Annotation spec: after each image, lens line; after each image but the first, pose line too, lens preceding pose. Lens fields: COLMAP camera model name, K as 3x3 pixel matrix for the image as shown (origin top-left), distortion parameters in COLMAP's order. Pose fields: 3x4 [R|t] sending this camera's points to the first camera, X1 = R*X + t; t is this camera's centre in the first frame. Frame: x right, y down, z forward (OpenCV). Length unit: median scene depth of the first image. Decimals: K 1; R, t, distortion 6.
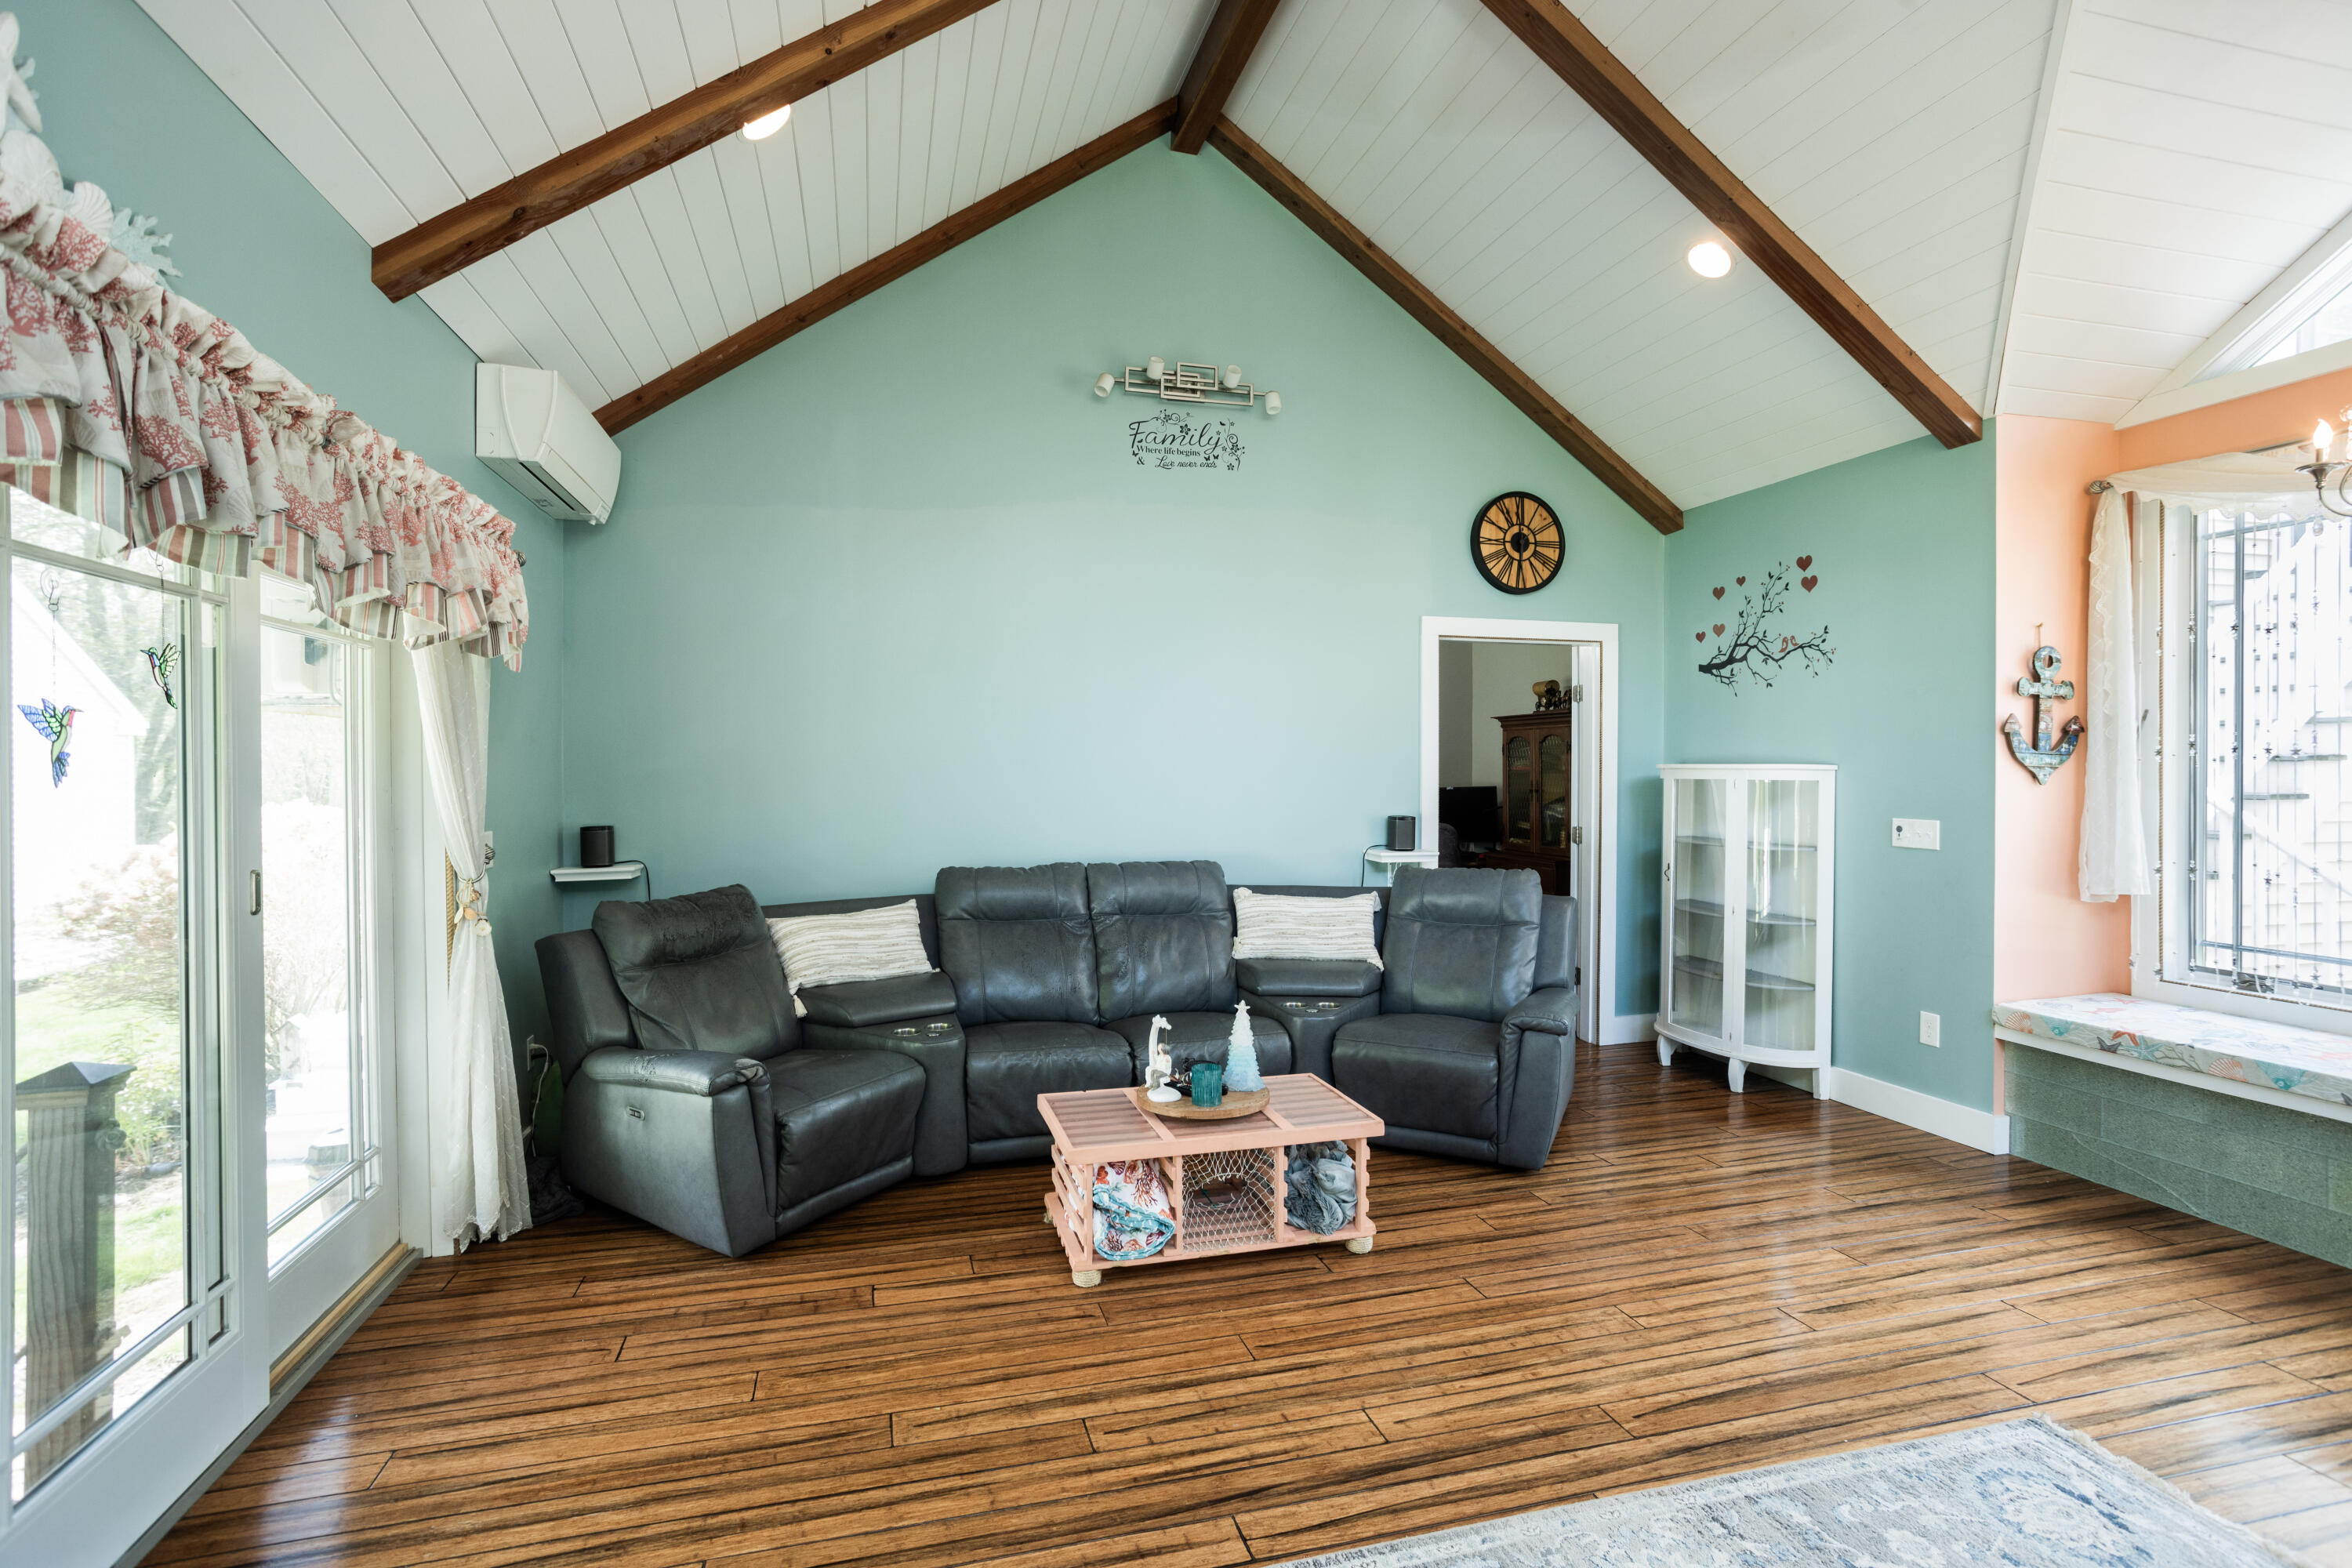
lens RADIAL K [[1161.7, 0, 1186.1], [0, 1161.7, 770.2], [0, 0, 1]] dist [-0.002839, 0.013177]
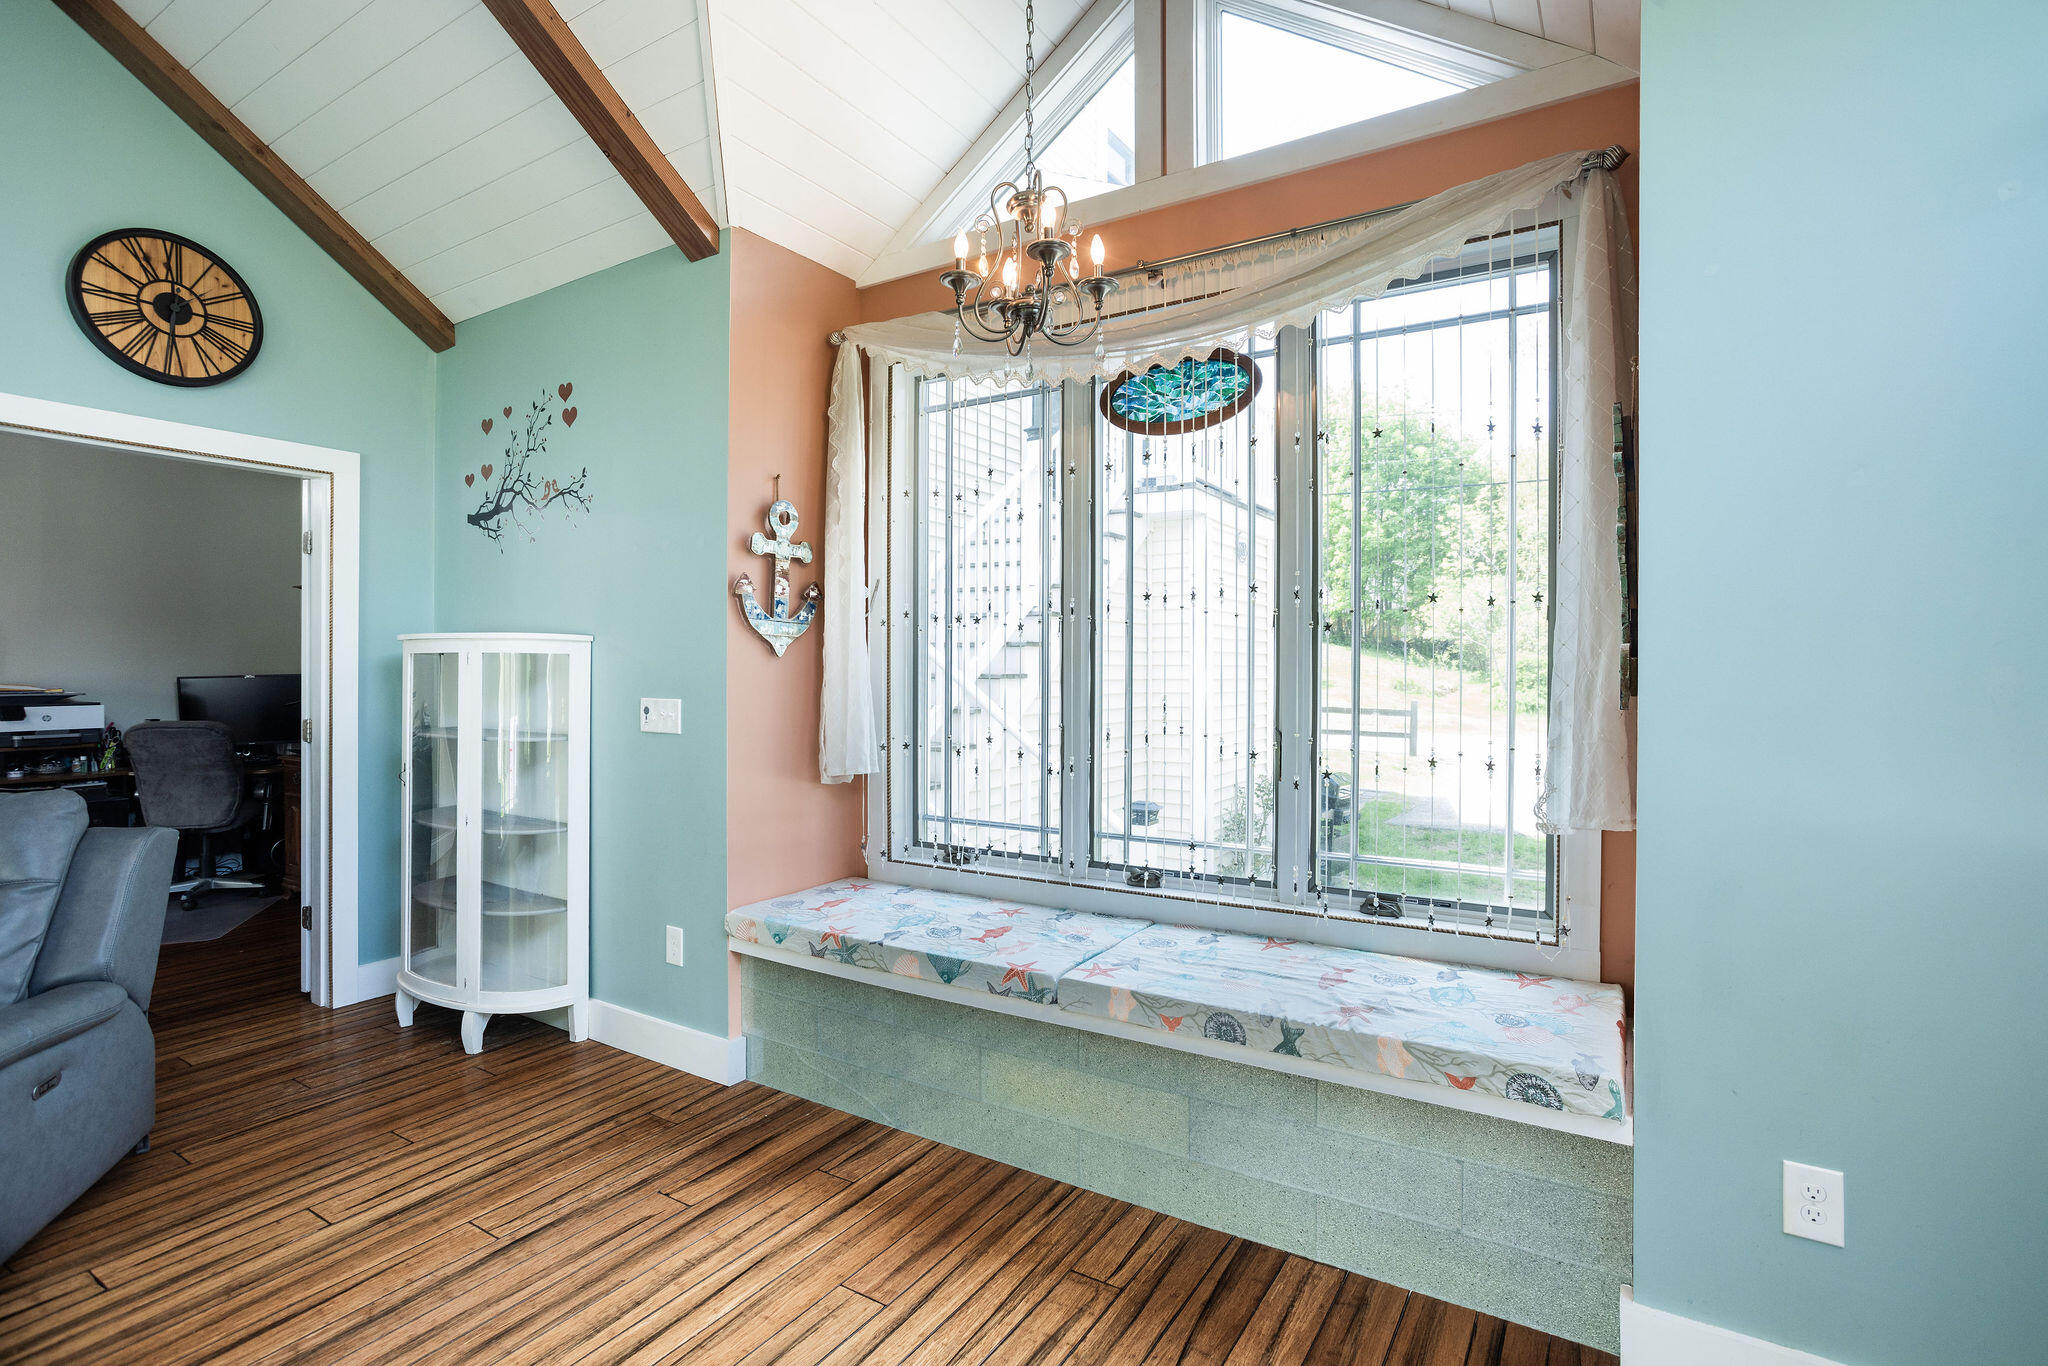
lens RADIAL K [[1011.5, 0, 1032.2], [0, 1011.5, 675.0], [0, 0, 1]] dist [-0.002839, 0.013177]
pose [[0.752310, -0.001230, 0.658808, 0.364692], [-0.000873, 0.999996, 0.002864, 0.023745], [-0.658809, -0.002729, 0.752306, 0.286316]]
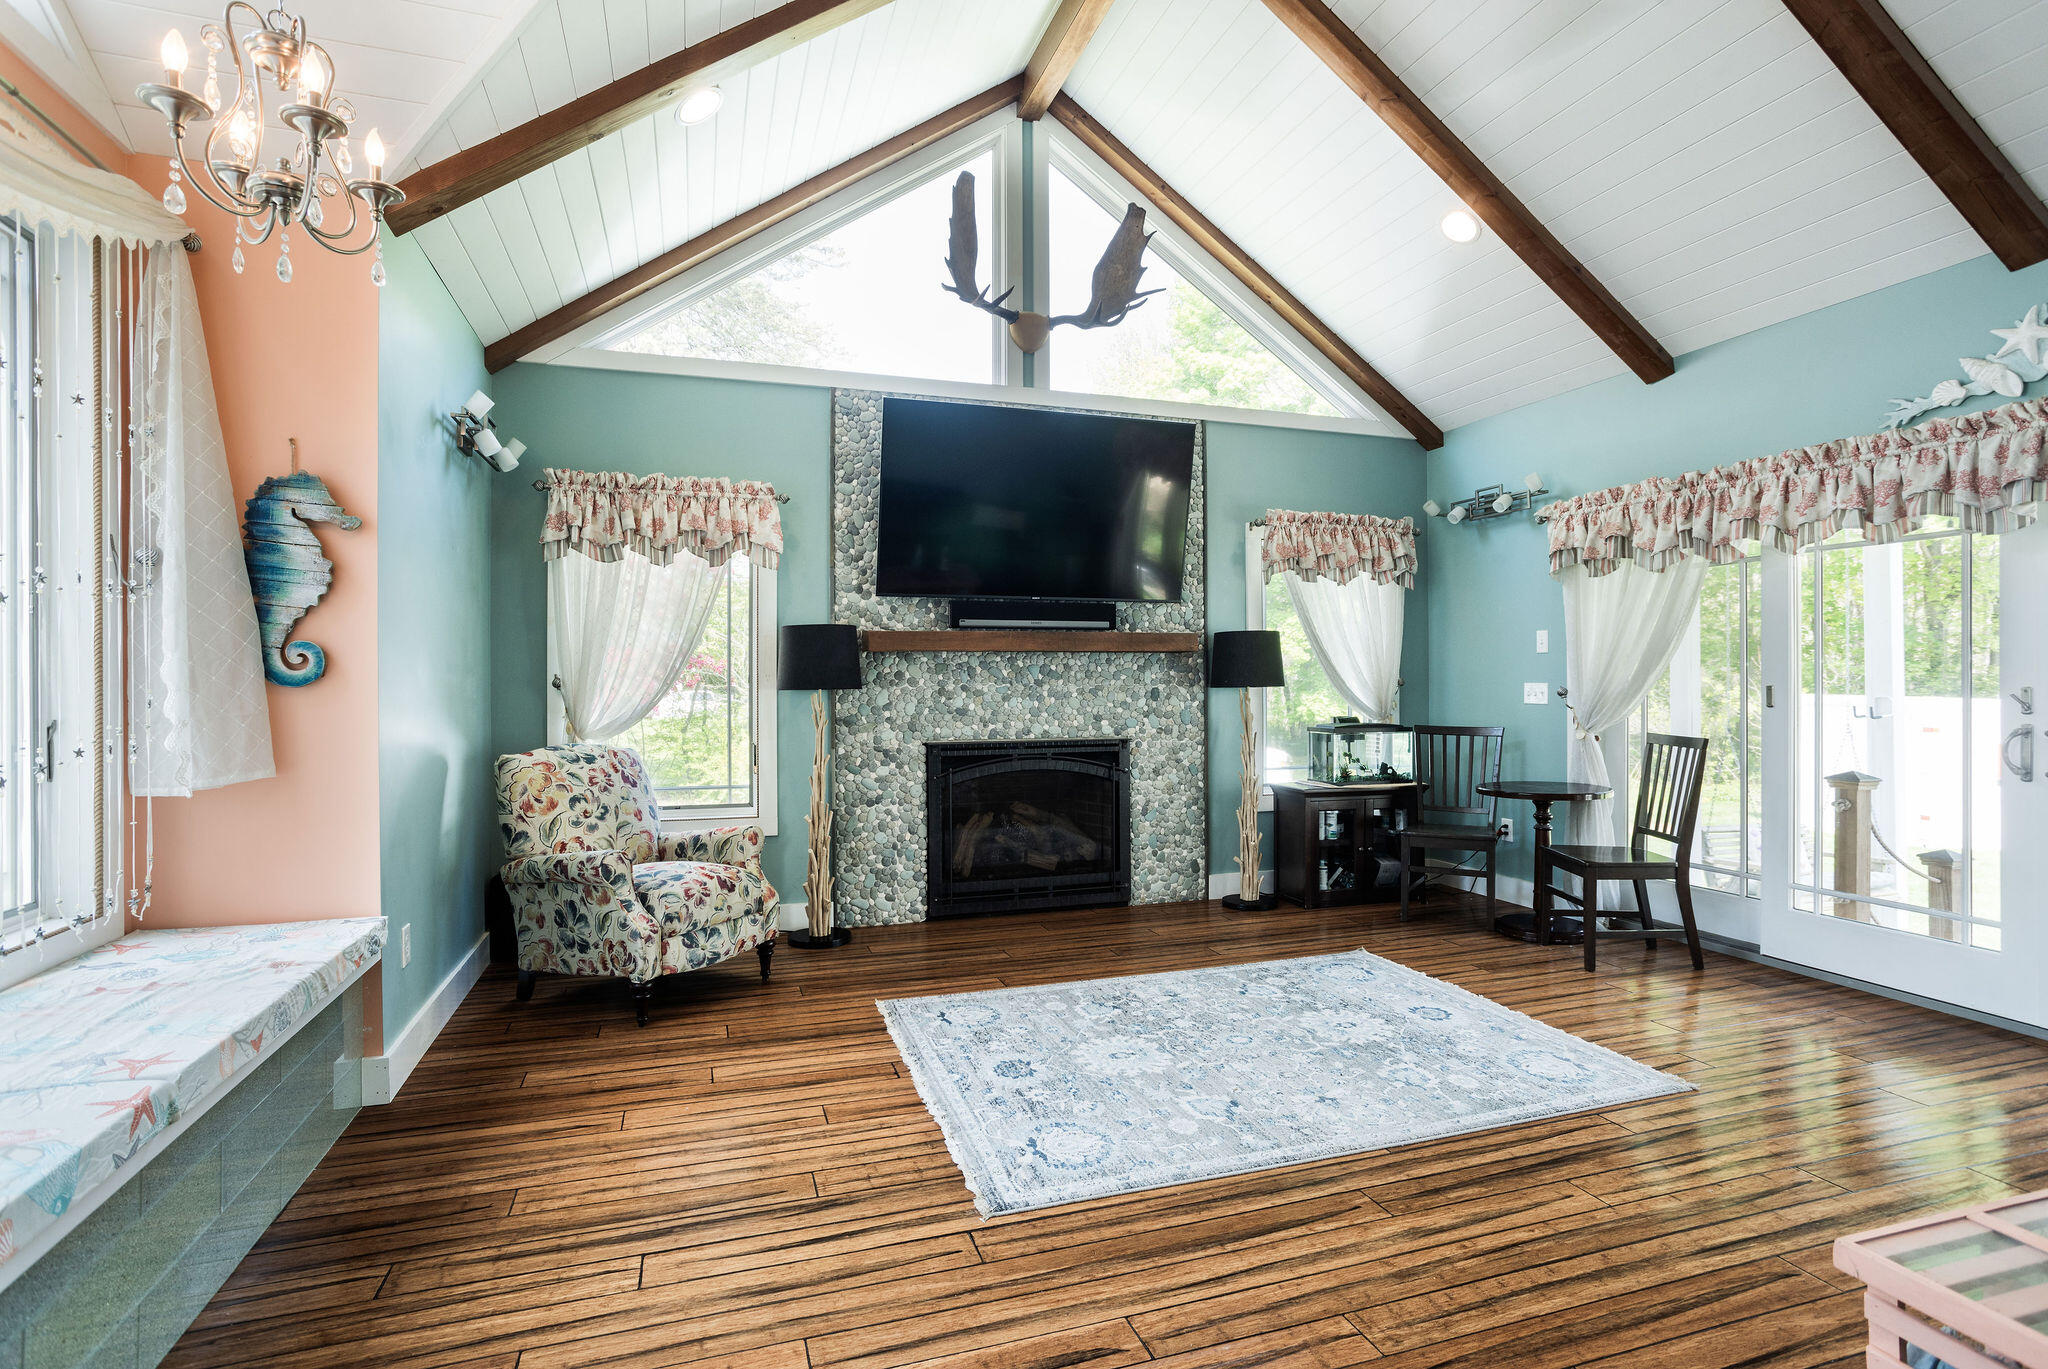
lens RADIAL K [[1011.5, 0, 1022.0], [0, 1011.5, 682.4], [0, 0, 1]] dist [-0.002839, 0.013177]
pose [[-0.999363, 0.003288, -0.035542, 0.430515], [0.003382, 0.999991, -0.002573, 0.041790], [0.035533, -0.002691, -0.999365, 1.137660]]
